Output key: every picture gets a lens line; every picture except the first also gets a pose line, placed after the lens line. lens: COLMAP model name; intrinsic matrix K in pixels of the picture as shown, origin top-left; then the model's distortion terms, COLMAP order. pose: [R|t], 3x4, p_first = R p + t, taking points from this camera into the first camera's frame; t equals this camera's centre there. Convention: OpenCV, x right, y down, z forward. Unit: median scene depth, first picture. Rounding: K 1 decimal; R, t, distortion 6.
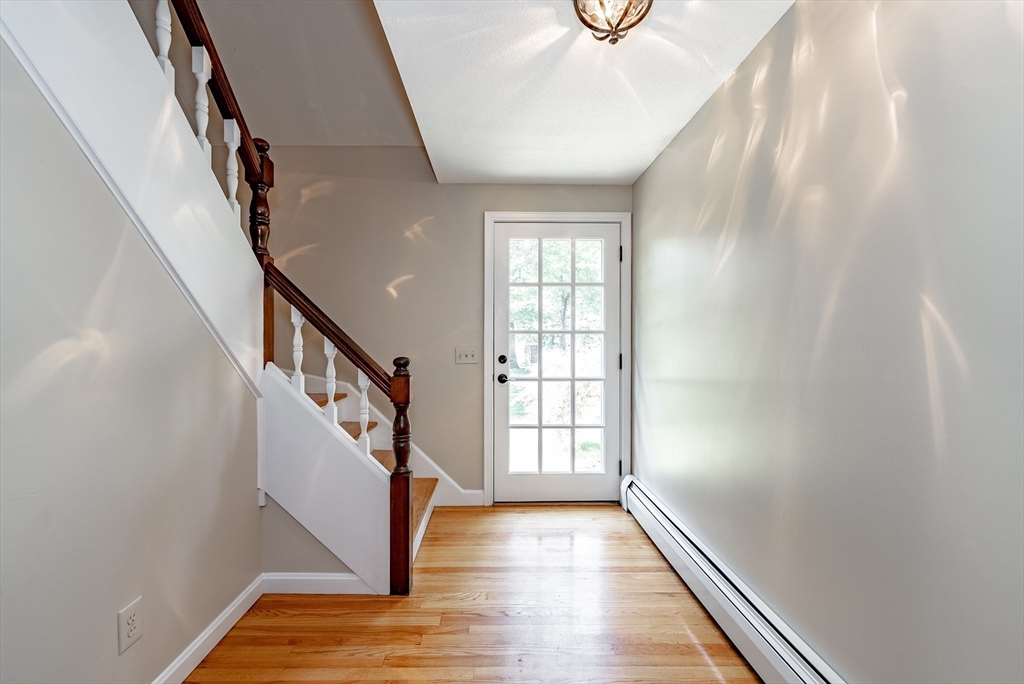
lens RADIAL K [[424.5, 0, 500.3], [0, 424.5, 331.5], [0, 0, 1]] dist [-0.001236, -0.000022]
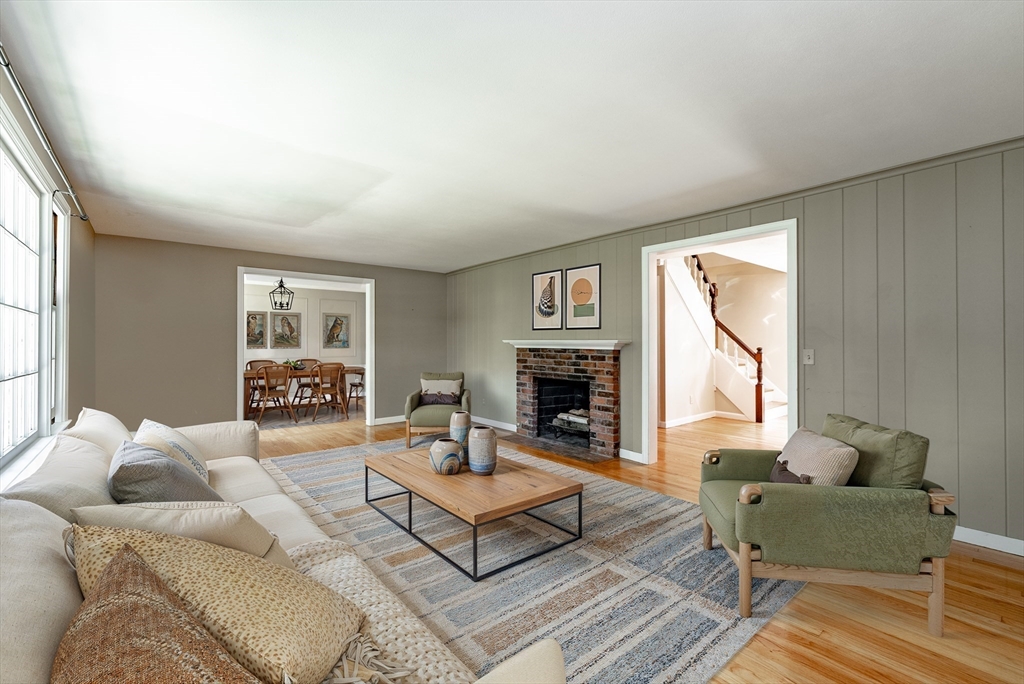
lens RADIAL K [[431.7, 0, 512.9], [0, 431.7, 338.2], [0, 0, 1]] dist [-0.001671, -0.000118]
pose [[0.622888, -0.008748, -0.782262, 1.126692], [0.009647, 0.999947, -0.003501, -0.013795], [0.782251, -0.005366, 0.622940, -2.402763]]
